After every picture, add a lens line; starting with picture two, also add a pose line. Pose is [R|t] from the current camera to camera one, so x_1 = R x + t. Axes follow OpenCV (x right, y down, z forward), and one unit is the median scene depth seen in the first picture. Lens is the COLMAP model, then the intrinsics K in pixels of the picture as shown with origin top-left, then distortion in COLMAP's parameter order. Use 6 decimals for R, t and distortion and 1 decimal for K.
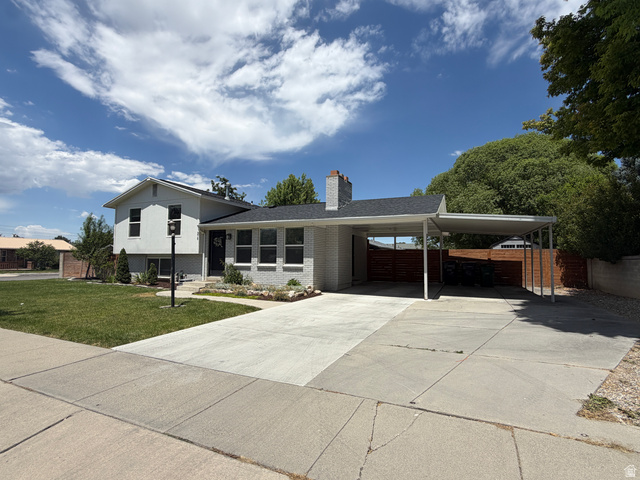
lens RADIAL K [[323.4, 0, 320.0], [0, 323.4, 240.0], [0, 0, 1]] dist [0.007240, -0.000476]
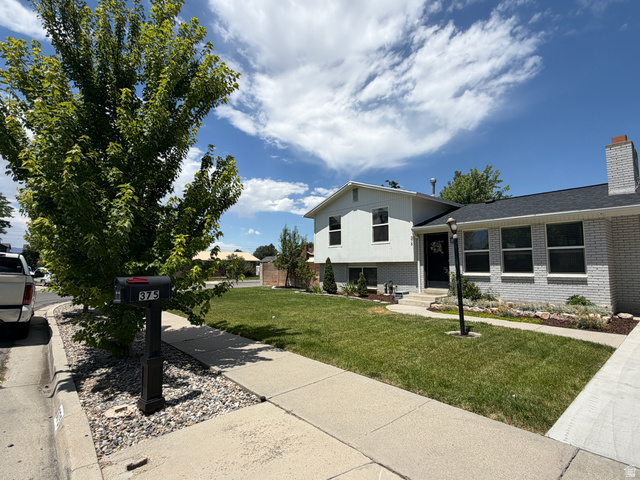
lens RADIAL K [[323.4, 0, 320.0], [0, 323.4, 240.0], [0, 0, 1]] dist [0.007240, -0.000476]
pose [[0.912637, -0.044729, -0.406316, -0.244173], [0.035201, 0.998903, -0.030896, 0.002924], [0.407252, 0.013894, 0.913210, 0.110906]]
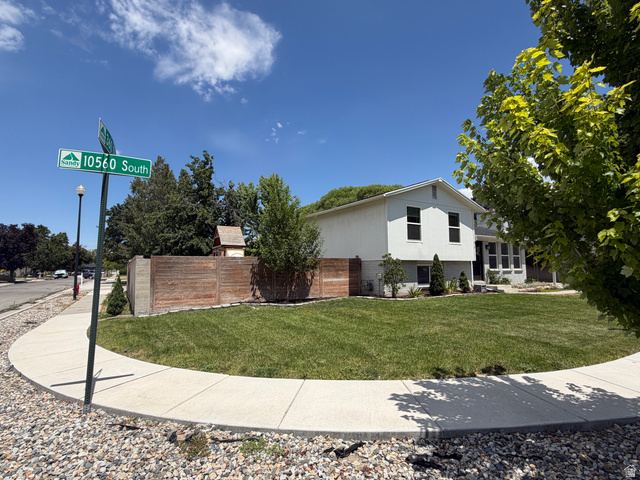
lens RADIAL K [[316.3, 0, 320.0], [0, 316.3, 240.0], [0, 0, 1]] dist [-0.002280, -0.000869]
pose [[0.551421, 0.058624, 0.832164, -1.535789], [-0.043768, 0.998187, -0.041318, 0.037850], [-0.833078, -0.013638, 0.552988, 0.824743]]
